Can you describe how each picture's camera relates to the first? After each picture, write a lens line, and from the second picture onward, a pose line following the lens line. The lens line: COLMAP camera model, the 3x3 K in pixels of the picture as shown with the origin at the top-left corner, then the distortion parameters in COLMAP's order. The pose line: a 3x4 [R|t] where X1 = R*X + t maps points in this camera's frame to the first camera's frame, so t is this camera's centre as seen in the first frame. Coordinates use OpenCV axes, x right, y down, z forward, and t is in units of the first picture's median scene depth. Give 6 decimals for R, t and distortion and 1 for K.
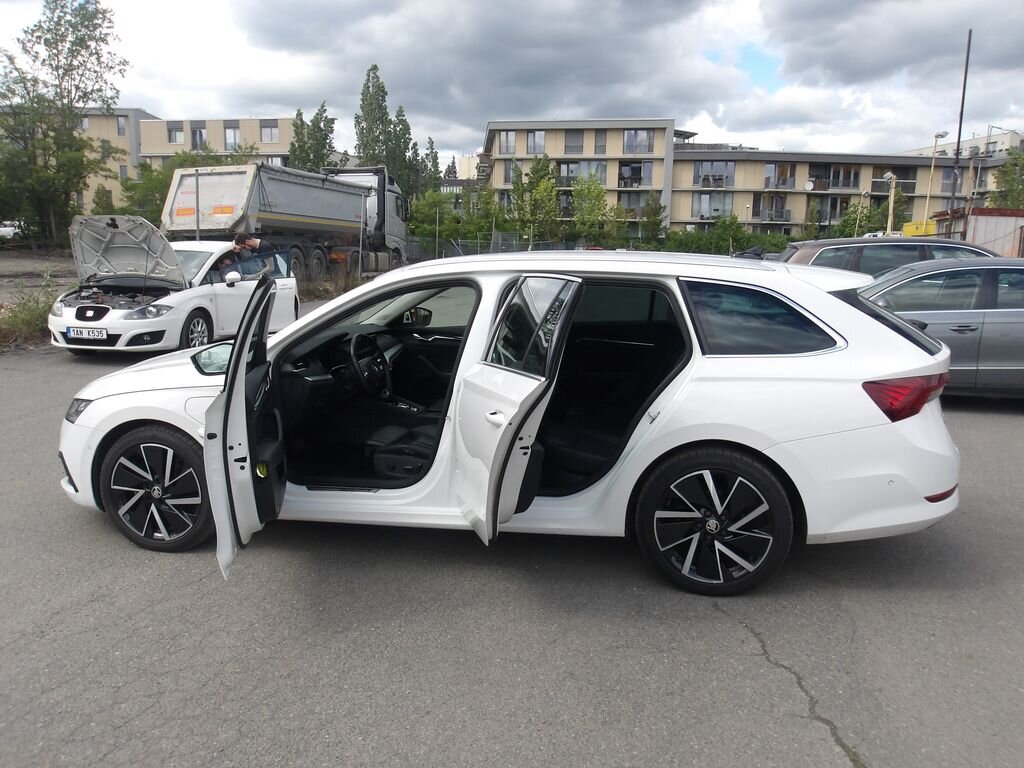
lens RADIAL K [[889.3, 0, 510.0], [0, 889.3, 379.6], [0, 0, 1]] dist [-0.007926, 0.027977]
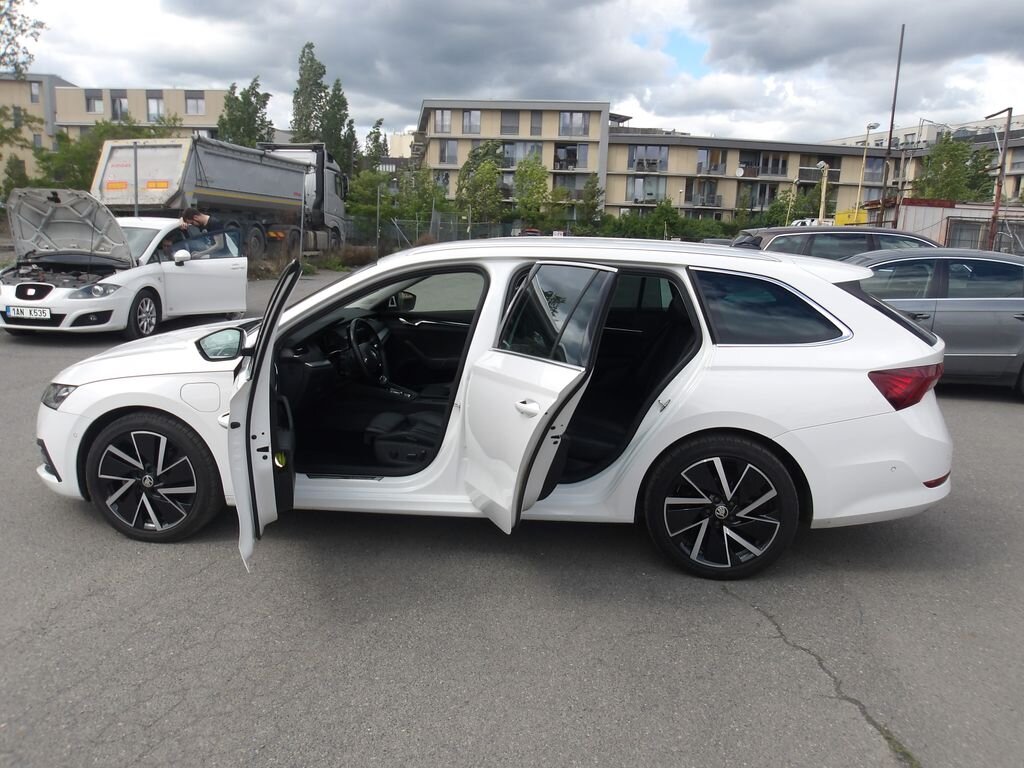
lens RADIAL K [[889.3, 0, 511.0], [0, 889.3, 381.1], [0, 0, 1]] dist [-0.007926, 0.027977]
pose [[0.996547, 0.003007, 0.082975, -0.084473], [-0.004931, 0.999724, 0.022989, -0.006412], [-0.082883, -0.023318, 0.996286, 0.006700]]
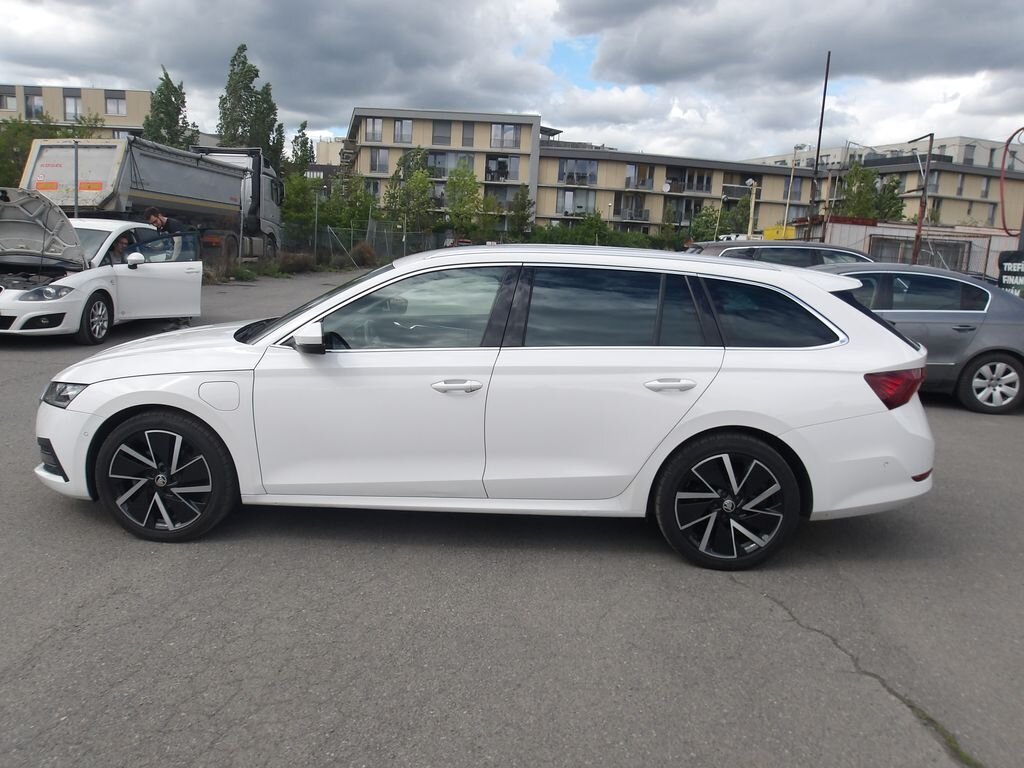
lens RADIAL K [[889.3, 0, 512.0], [0, 889.3, 380.6], [0, 0, 1]] dist [-0.007926, 0.027977]
pose [[0.985129, 0.008806, 0.171591, -0.188371], [-0.010628, 0.999896, 0.009704, 0.004608], [-0.171488, -0.011383, 0.985120, -0.014567]]
